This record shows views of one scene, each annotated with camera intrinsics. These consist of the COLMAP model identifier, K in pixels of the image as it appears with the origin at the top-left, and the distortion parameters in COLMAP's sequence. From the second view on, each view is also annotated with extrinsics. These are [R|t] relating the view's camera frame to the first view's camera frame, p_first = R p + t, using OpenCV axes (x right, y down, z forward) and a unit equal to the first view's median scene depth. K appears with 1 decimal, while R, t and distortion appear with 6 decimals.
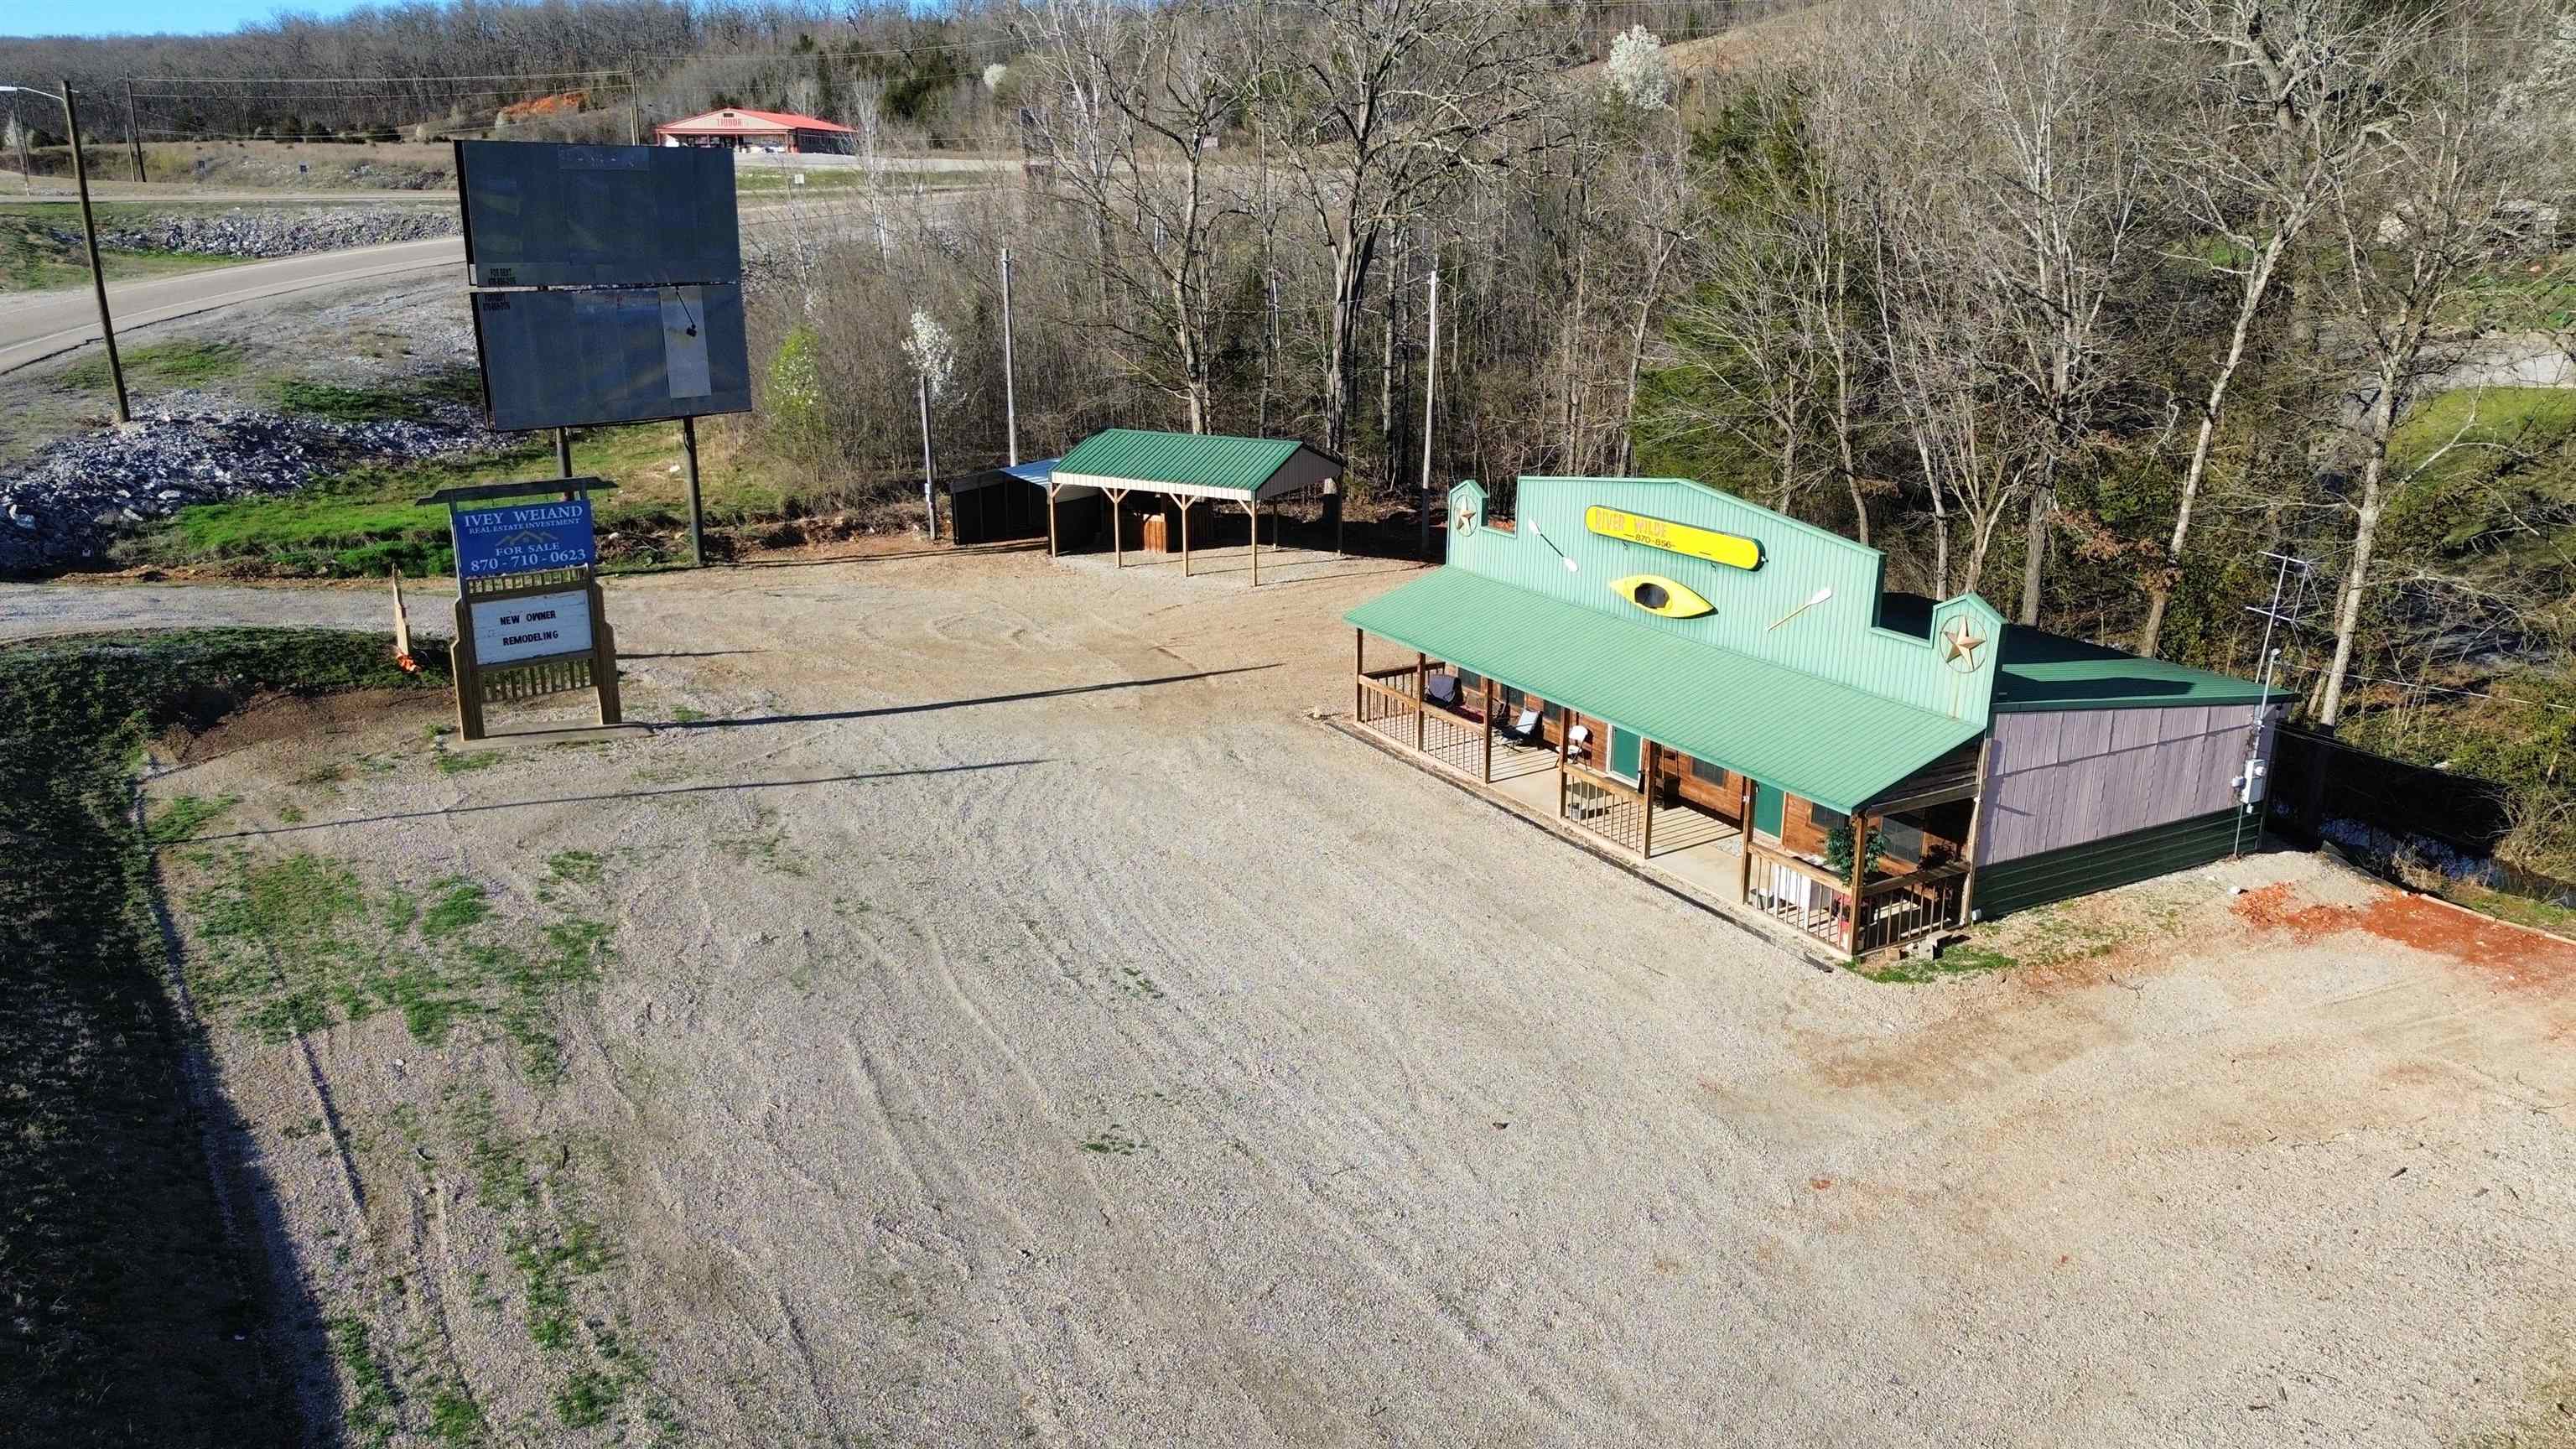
lens RADIAL K [[1819.2, 0, 1284.9], [0, 1819.2, 724.2], [0, 0, 1]] dist [0.062621, -0.059536]
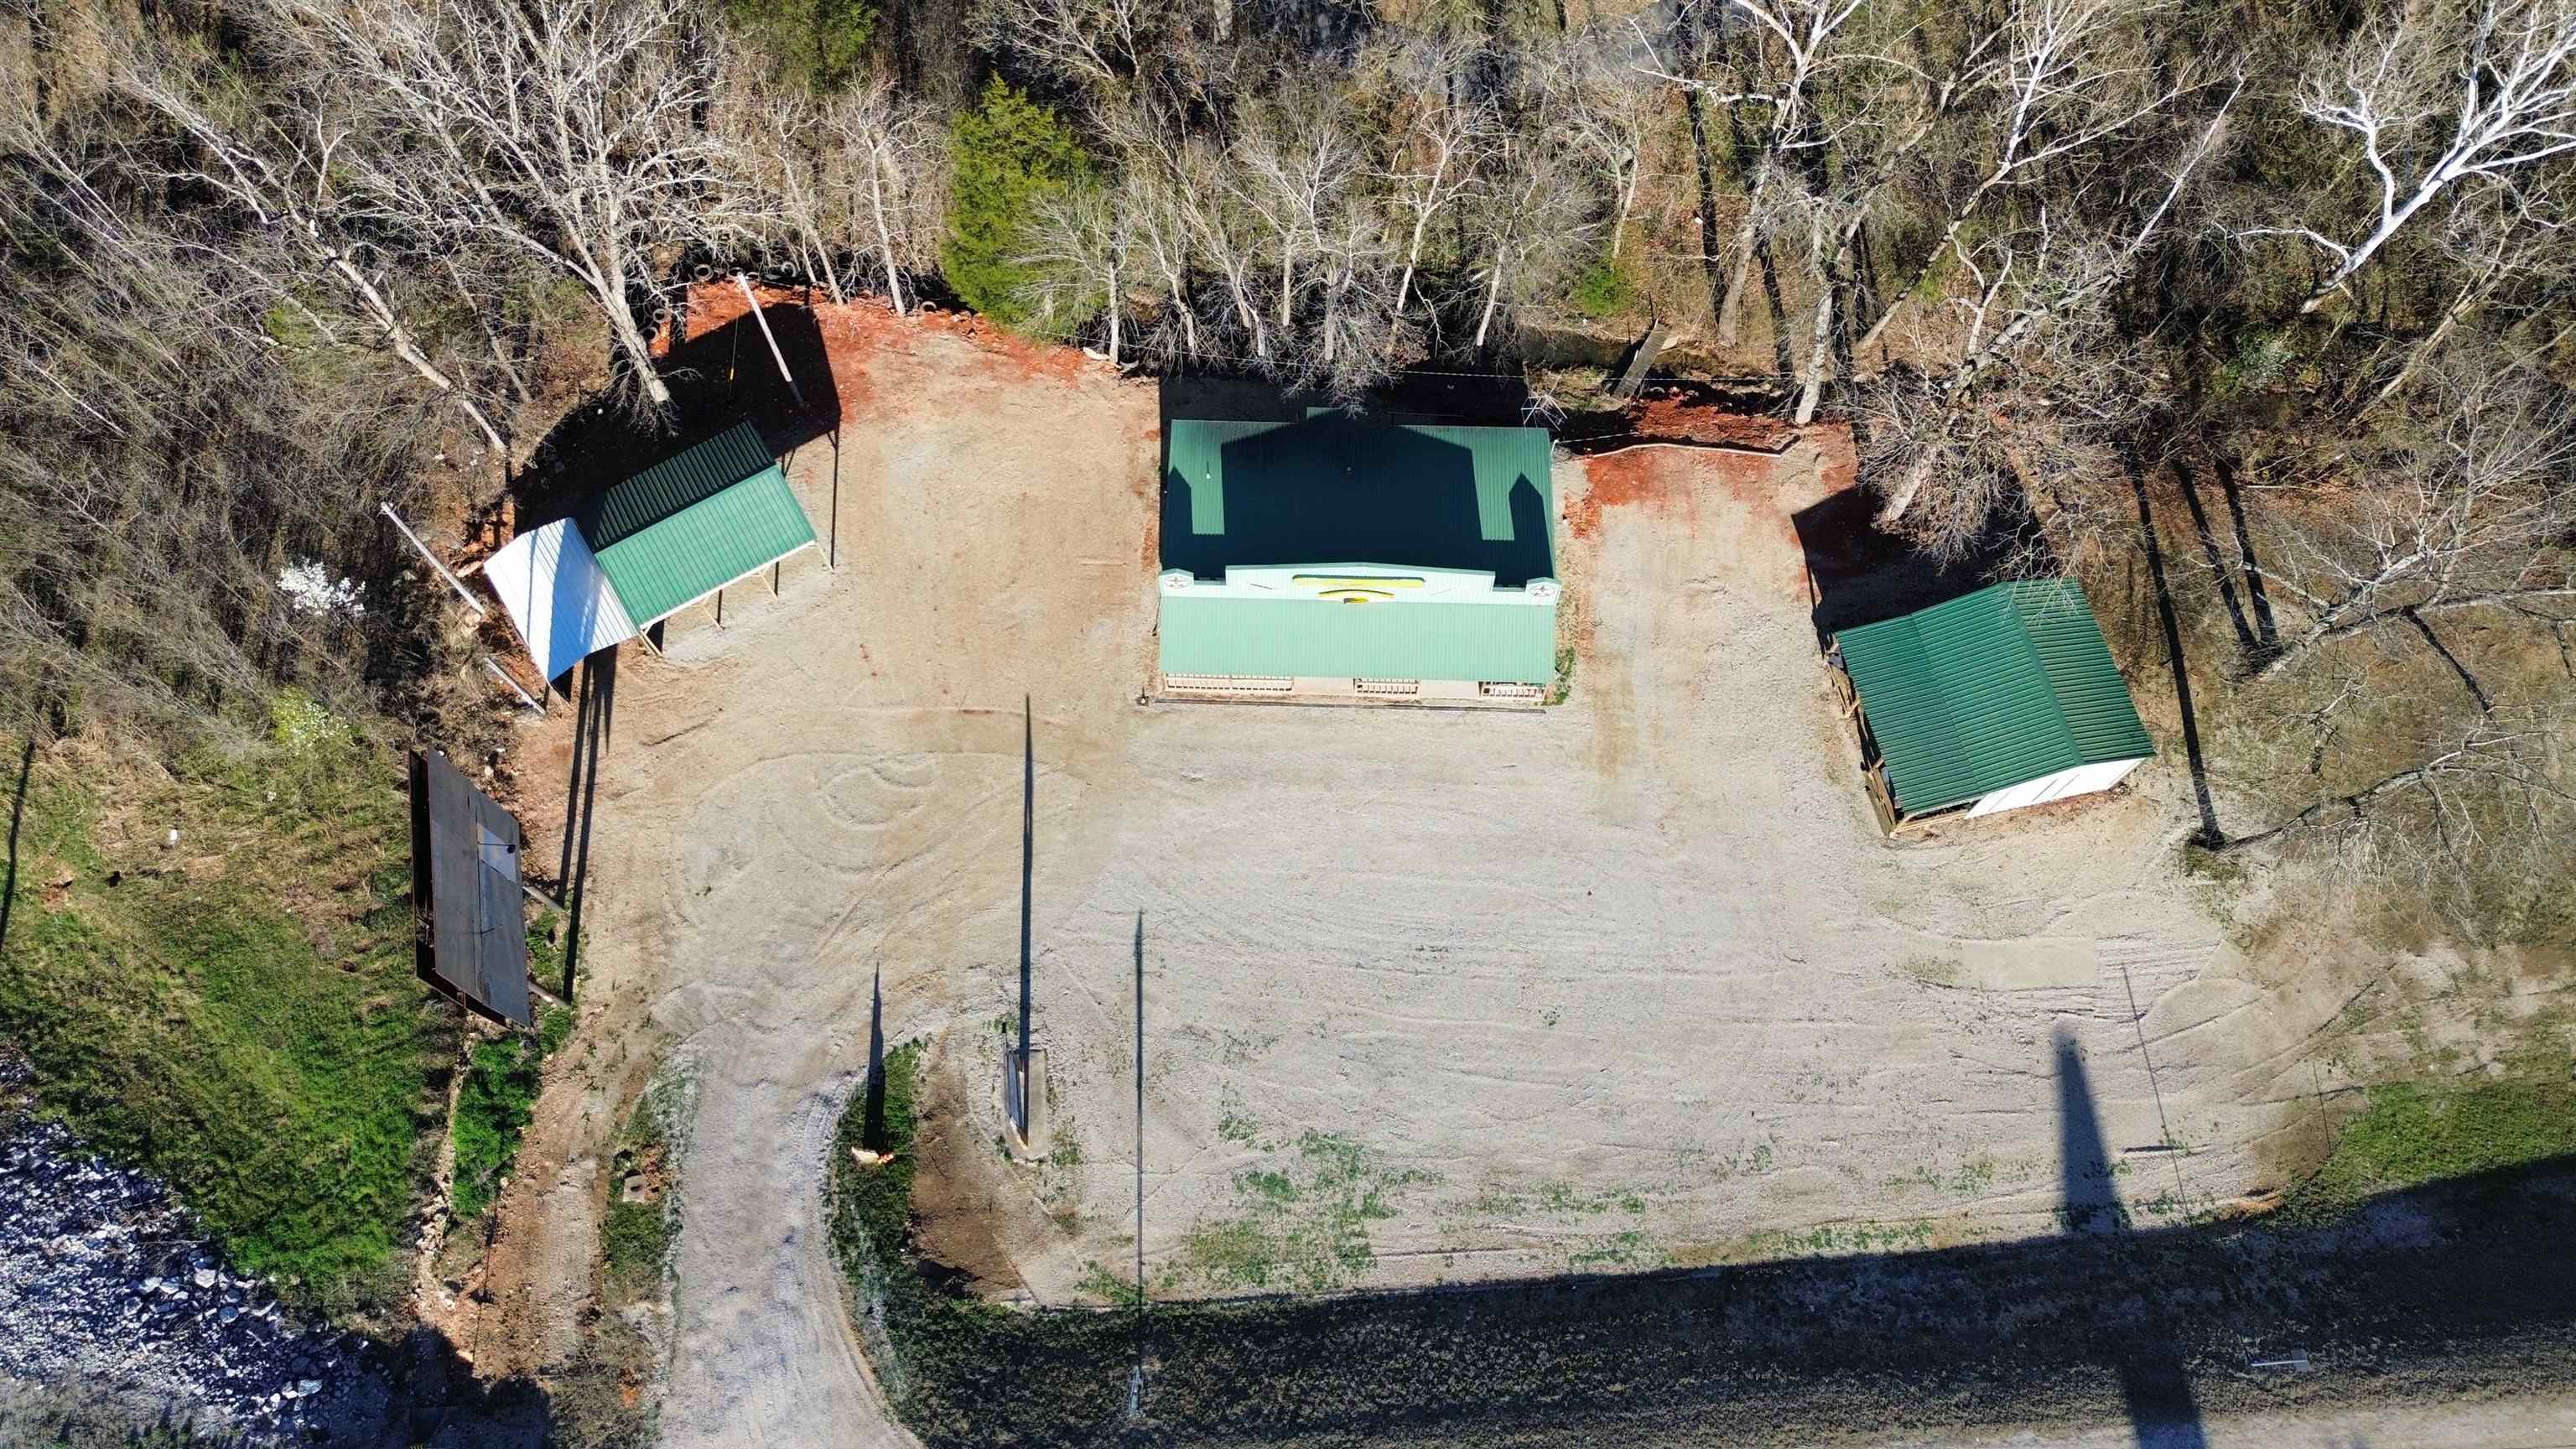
lens RADIAL K [[1819.2, 0, 1287.2], [0, 1819.2, 715.1], [0, 0, 1]] dist [0.062621, -0.059536]
pose [[0.512879, -0.795898, 0.321717, -0.558587], [0.238652, 0.492177, 0.837142, -1.647774], [-0.824621, -0.352574, 0.442370, 0.149252]]
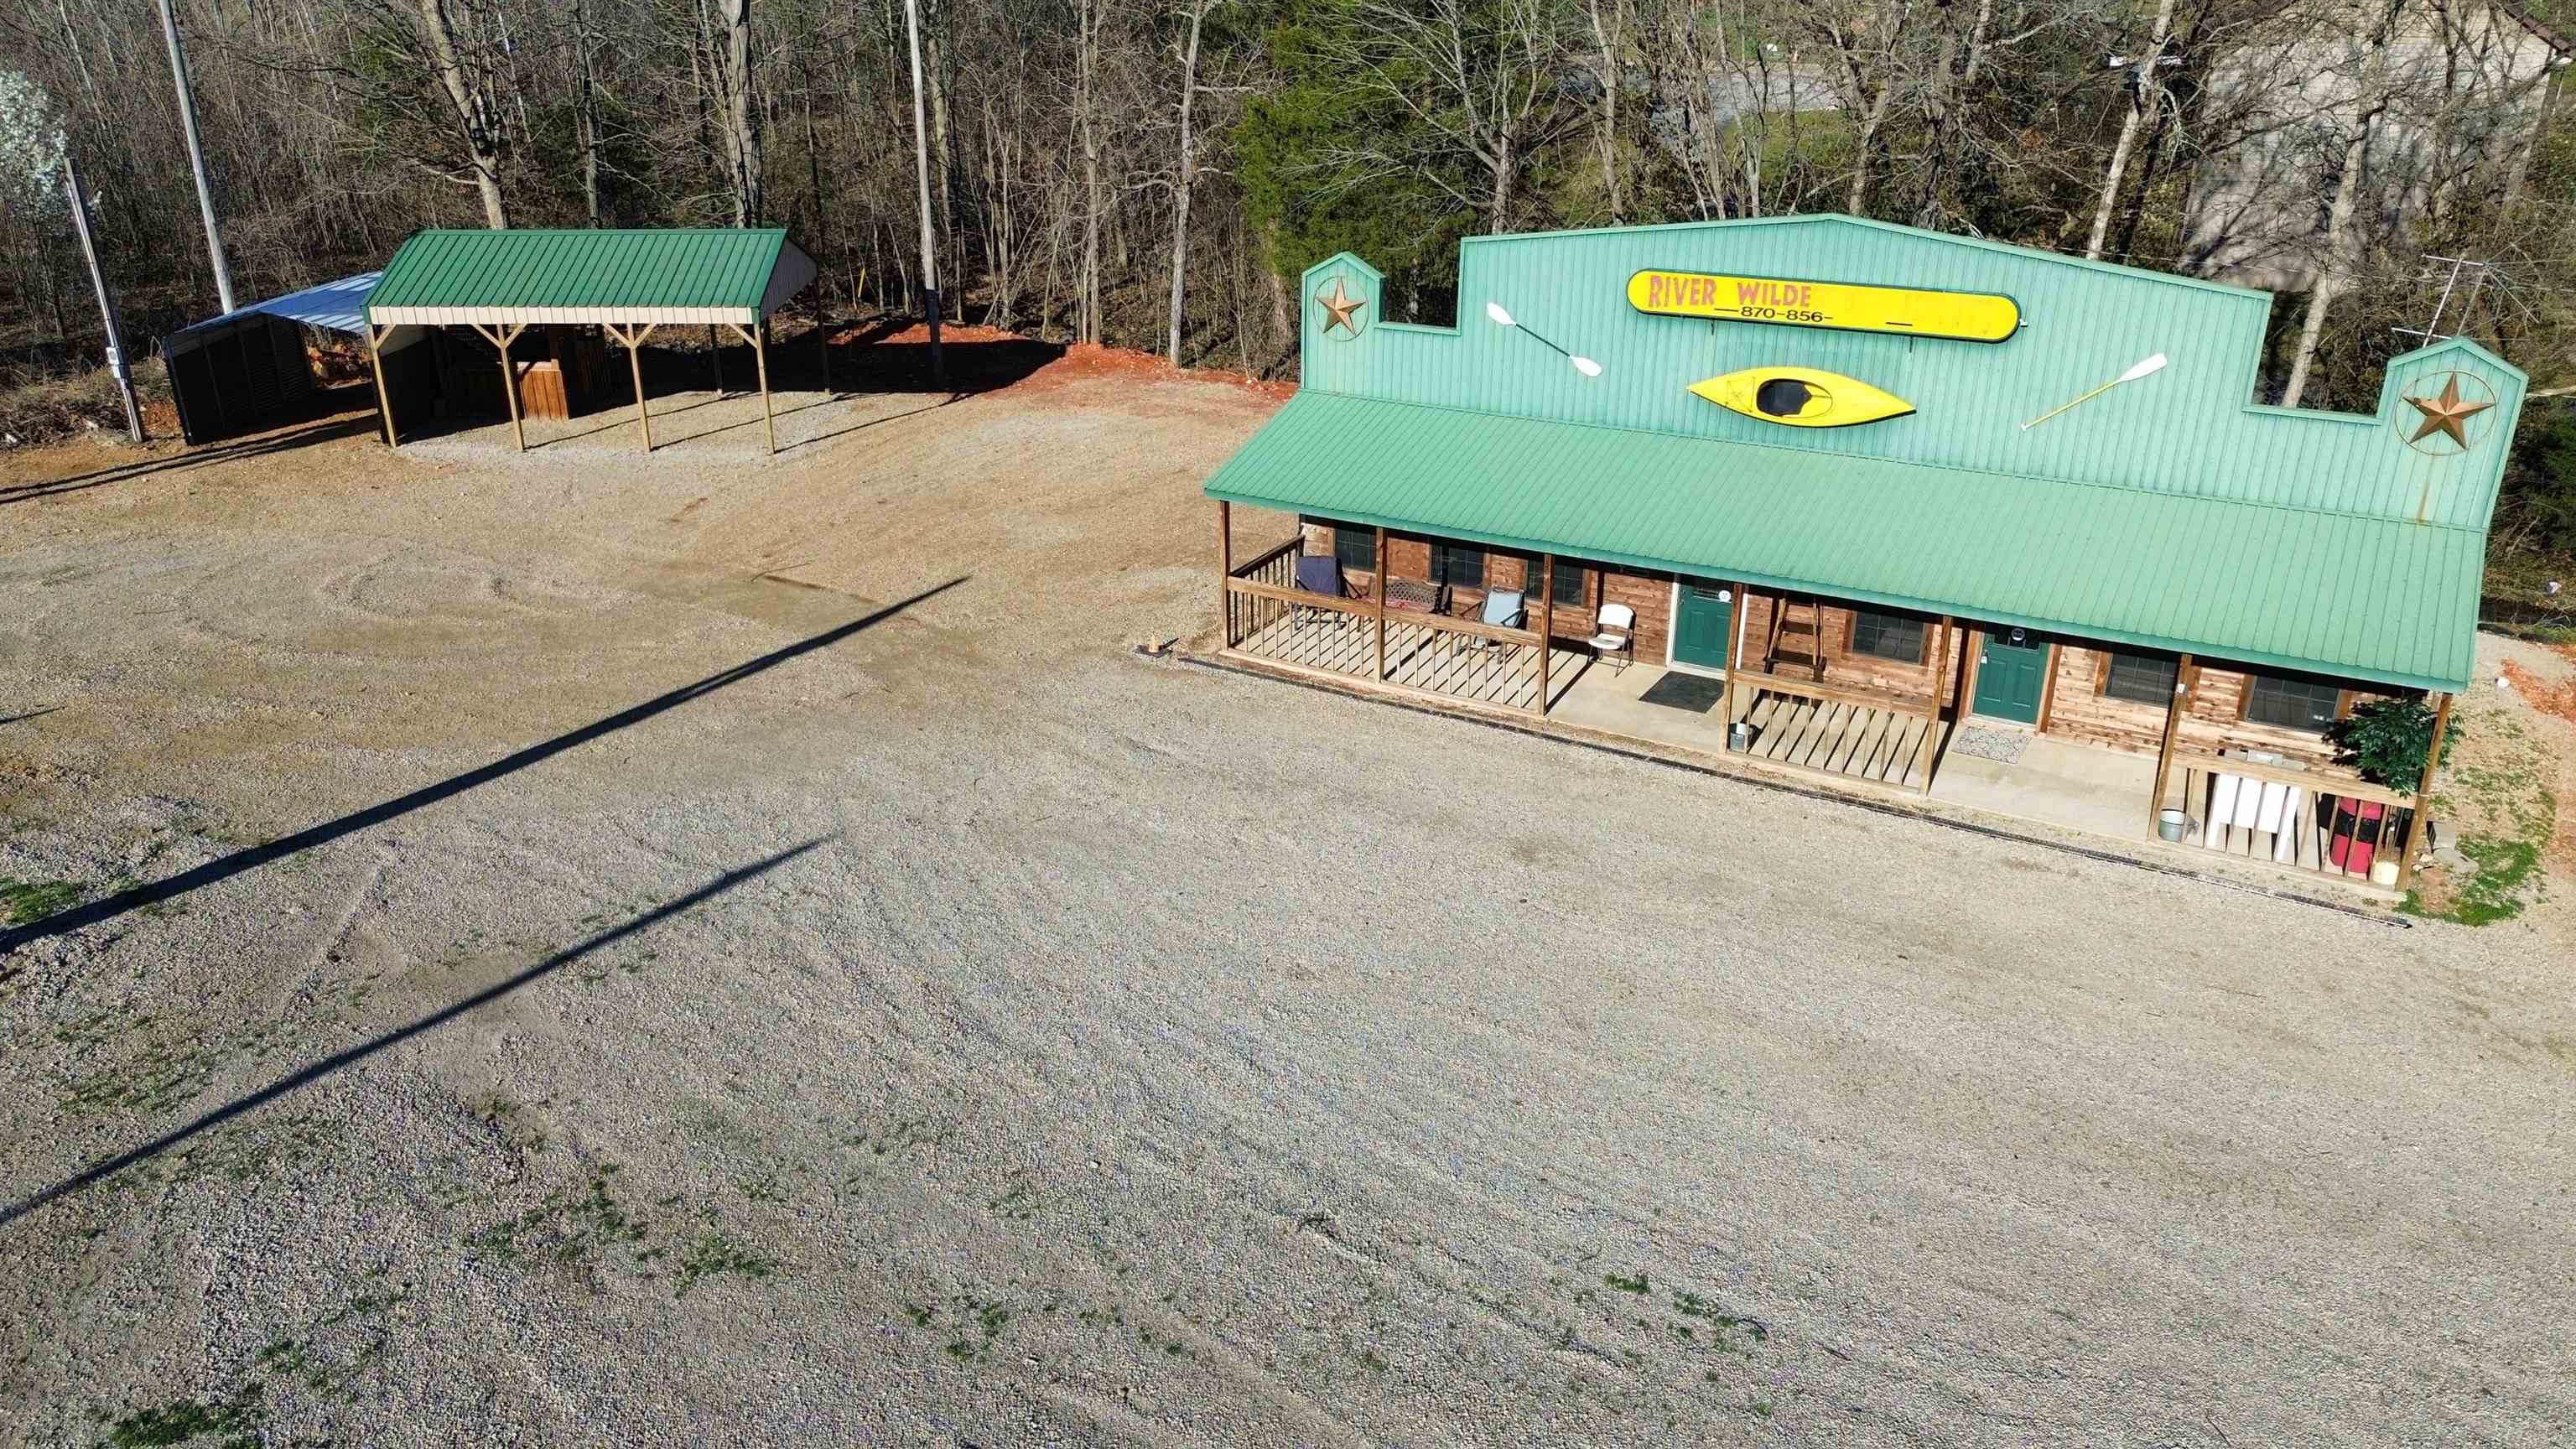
lens RADIAL K [[1819.2, 0, 1280.2], [0, 1819.2, 721.2], [0, 0, 1]] dist [0.062621, -0.059536]
pose [[0.863063, -0.193702, 0.466477, -0.290311], [0.143098, 0.979474, 0.141965, -0.075364], [-0.484401, -0.055773, 0.873066, 0.495609]]
